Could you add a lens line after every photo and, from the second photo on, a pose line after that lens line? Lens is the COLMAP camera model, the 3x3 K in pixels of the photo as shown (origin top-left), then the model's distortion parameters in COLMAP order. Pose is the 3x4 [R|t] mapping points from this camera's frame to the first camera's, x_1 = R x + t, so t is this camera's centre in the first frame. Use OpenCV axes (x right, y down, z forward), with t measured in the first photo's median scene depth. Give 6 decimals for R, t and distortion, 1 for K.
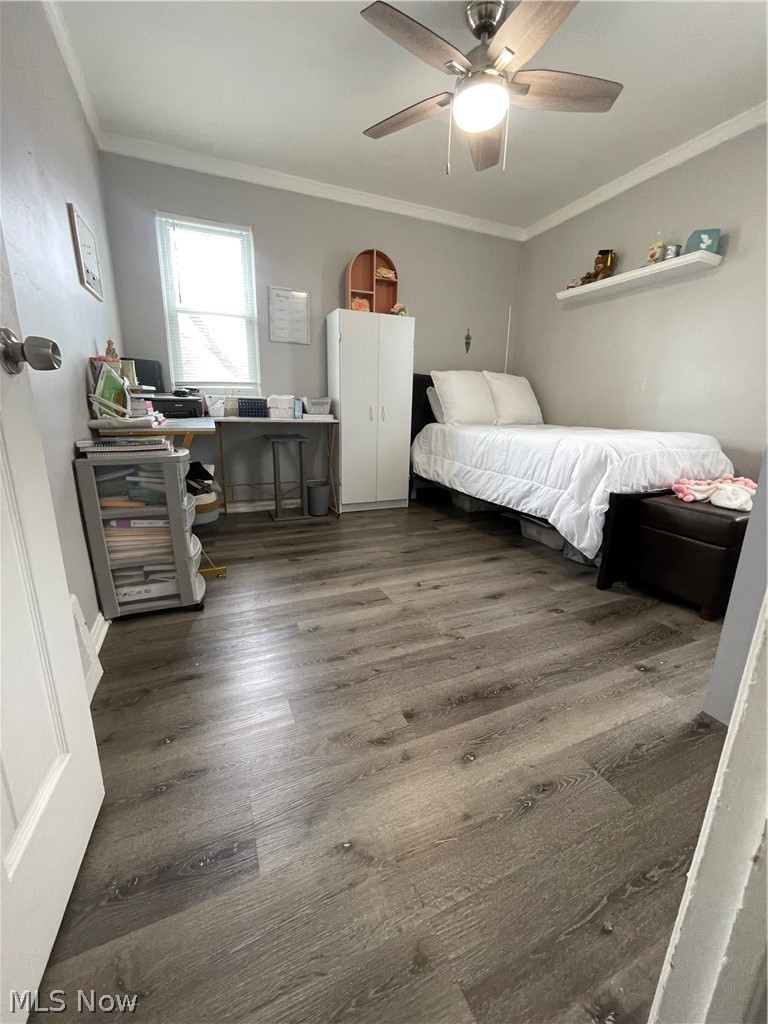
lens RADIAL K [[413.7, 0, 393.8], [0, 413.7, 516.5], [0, 0, 1]] dist [-0.006908, 0.003100]
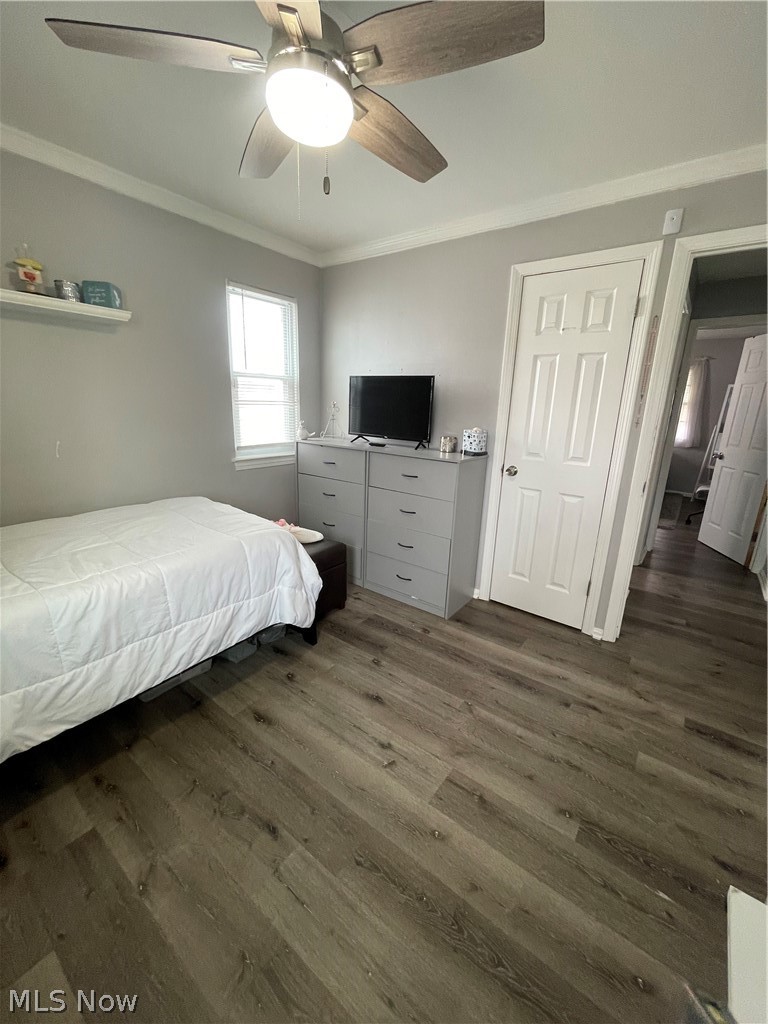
lens RADIAL K [[413.7, 0, 384.8], [0, 413.7, 513.7], [0, 0, 1]] dist [-0.006908, 0.003100]
pose [[-0.472689, -0.263621, 0.840874, -0.466698], [0.190481, 0.901082, 0.389574, -0.567205], [-0.860397, 0.344317, -0.375717, 1.160291]]
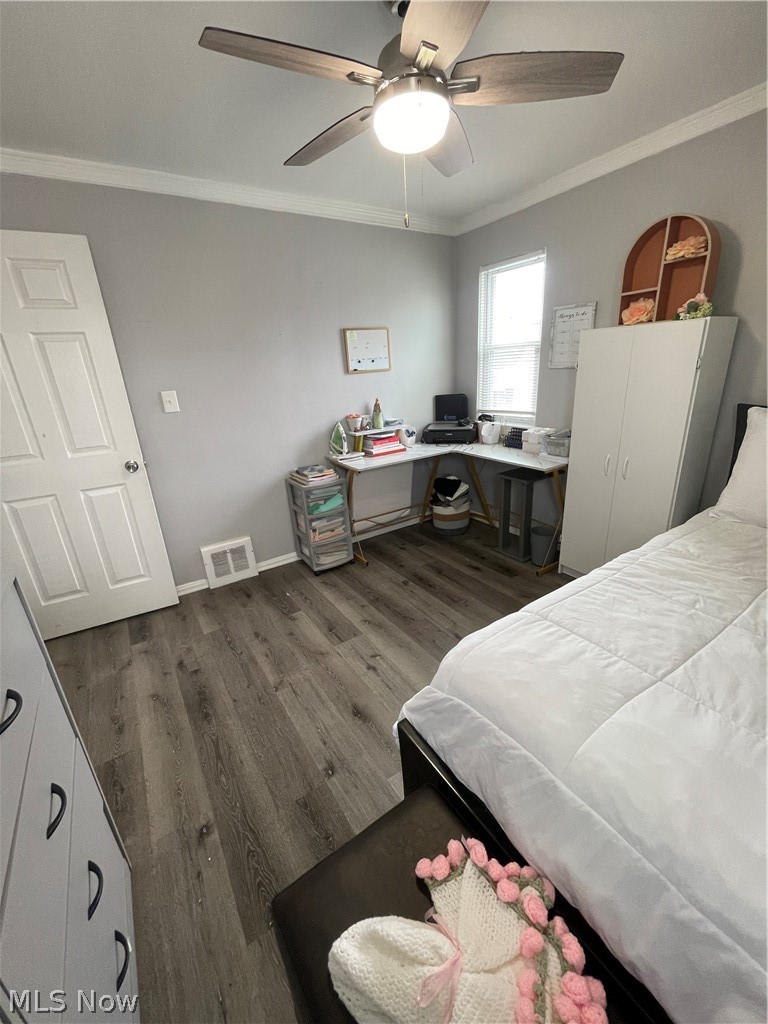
lens RADIAL K [[413.7, 0, 385.1], [0, 413.7, 518.7], [0, 0, 1]] dist [-0.006908, 0.003100]
pose [[0.152241, 0.323262, -0.933983, 0.932198], [-0.204319, 0.934879, 0.290268, -0.466699], [0.966994, 0.146640, 0.208375, 0.776550]]
